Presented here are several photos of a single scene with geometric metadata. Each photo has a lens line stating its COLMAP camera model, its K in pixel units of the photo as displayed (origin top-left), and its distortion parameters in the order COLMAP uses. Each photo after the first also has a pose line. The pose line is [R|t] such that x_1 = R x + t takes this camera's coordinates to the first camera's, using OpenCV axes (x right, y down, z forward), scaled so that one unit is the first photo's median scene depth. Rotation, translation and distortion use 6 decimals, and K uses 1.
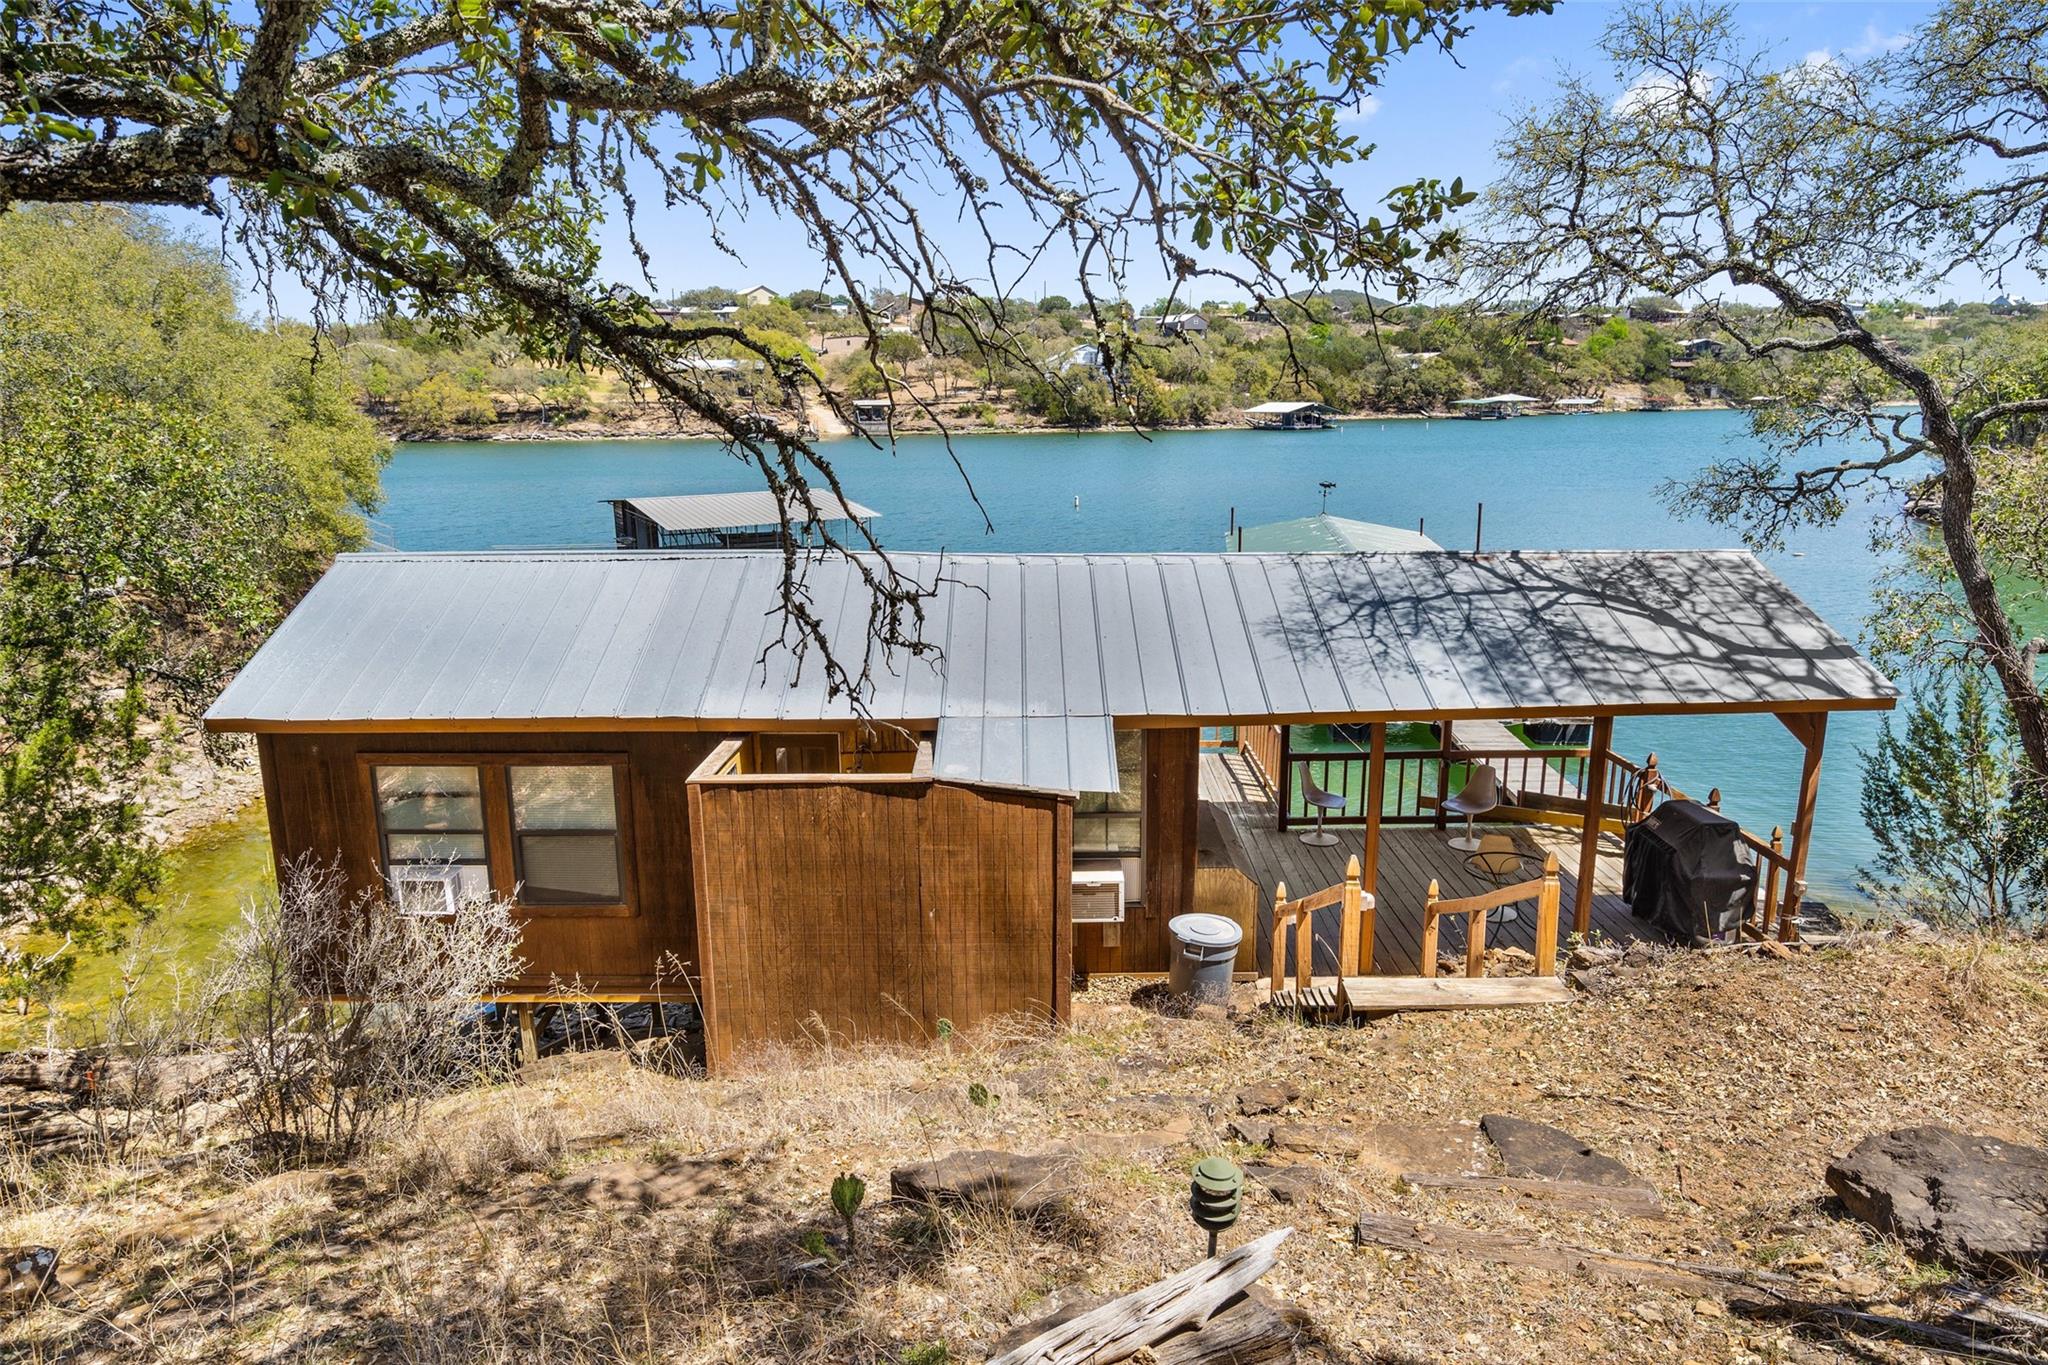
lens RADIAL K [[1418.8, 0, 974.3], [0, 1418.8, 677.3], [0, 0, 1]] dist [0.008774, -0.005039]
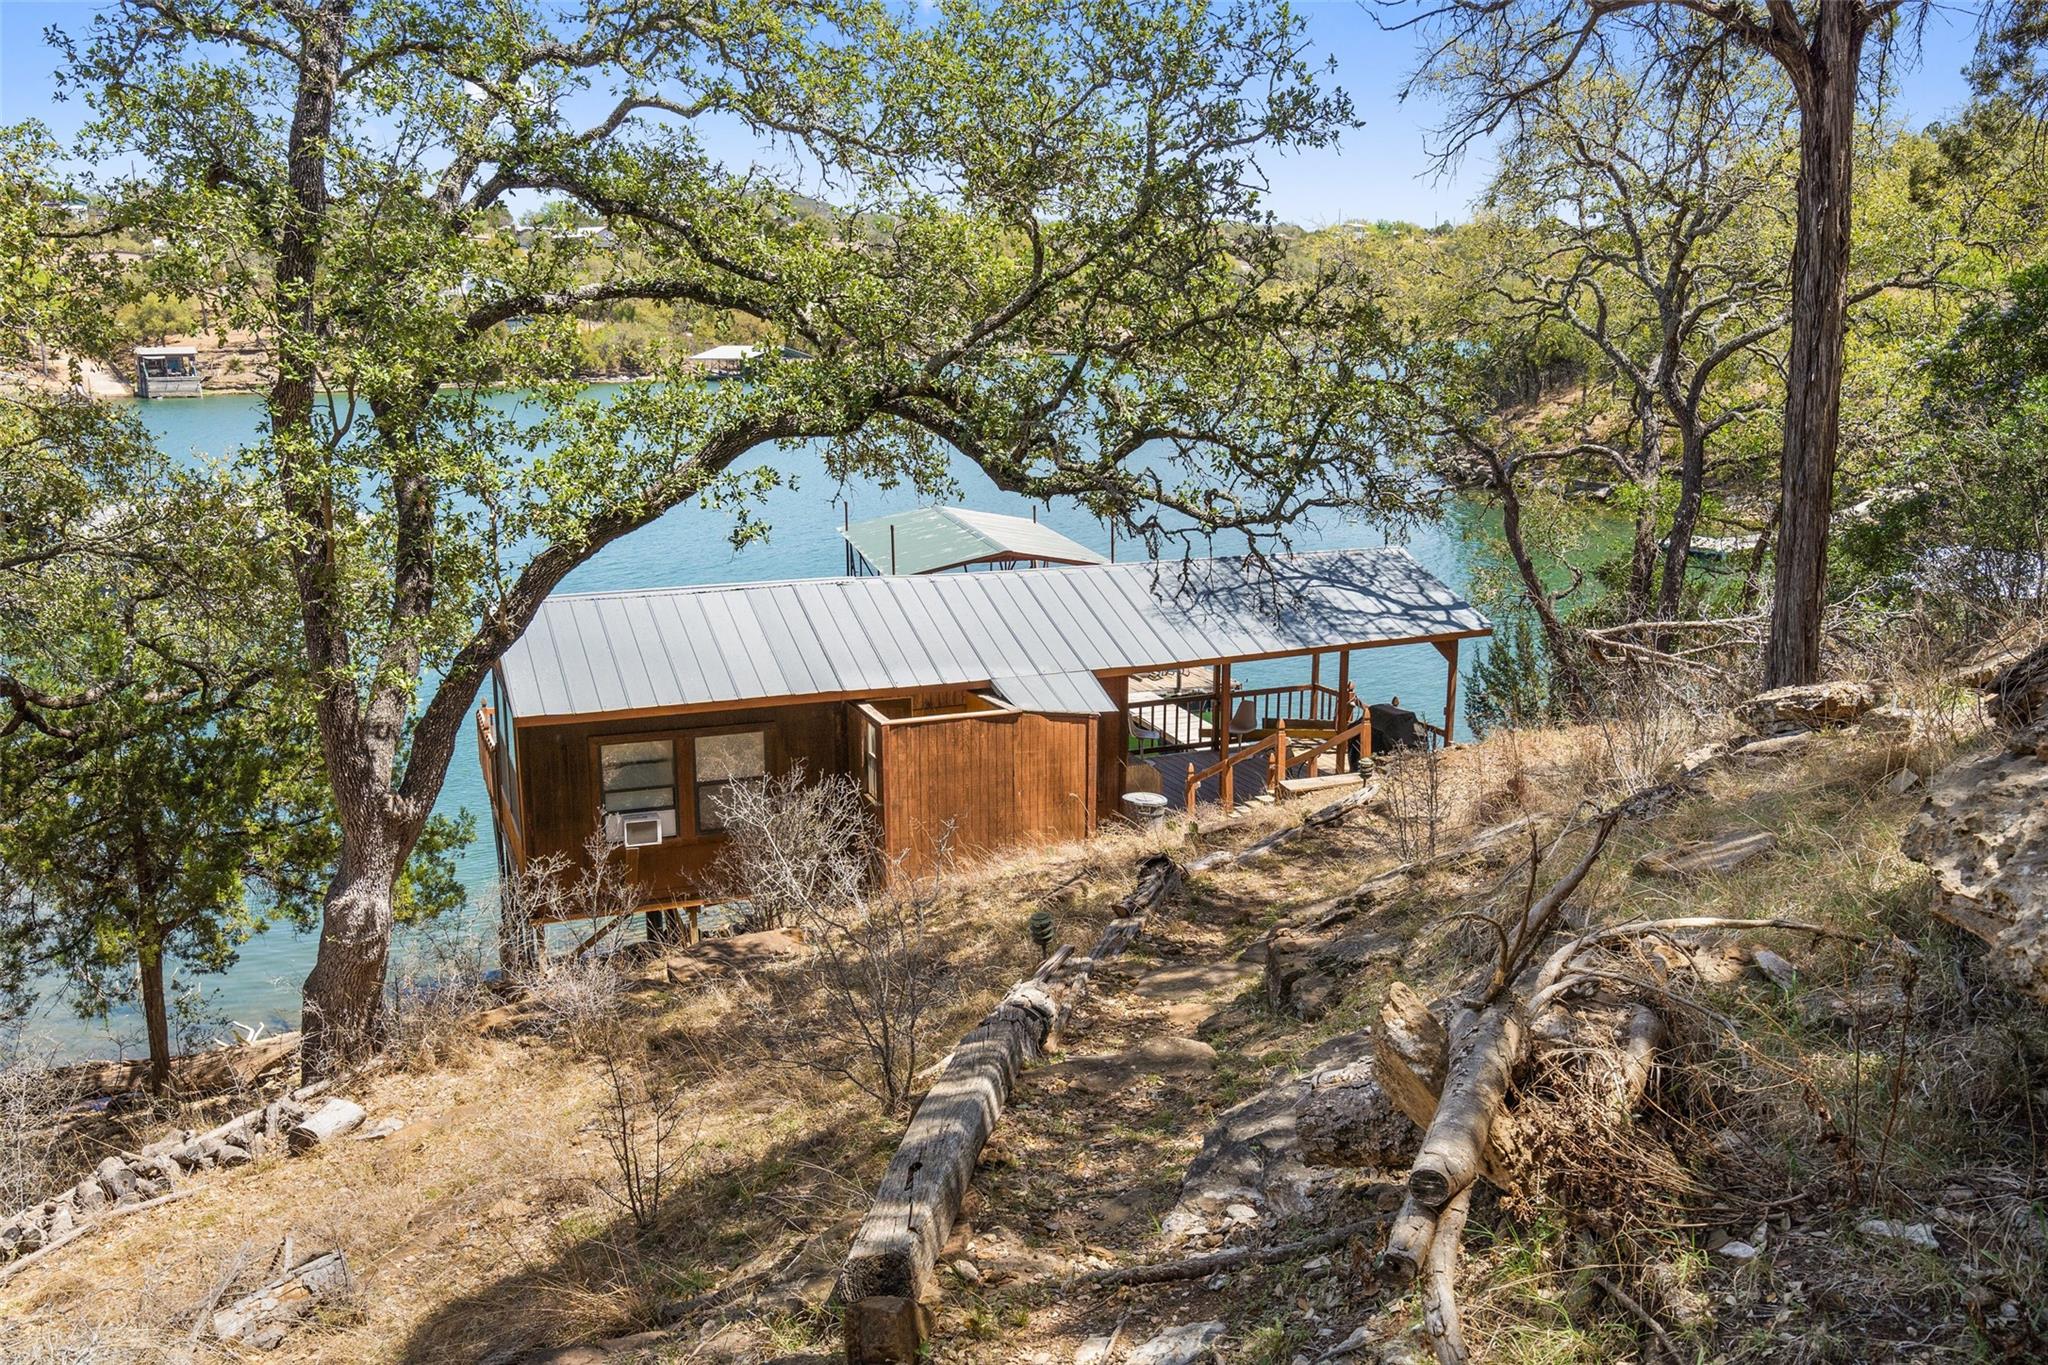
lens RADIAL K [[2016.7, 0, 1024.0], [0, 2016.7, 682.5], [0, 0, 1]] dist [0.010289, 0.006081]
pose [[0.926334, -0.073223, 0.369517, -0.769875], [0.078392, 0.996922, 0.001028, 0.030193], [-0.368455, 0.028015, 0.929223, -1.044365]]
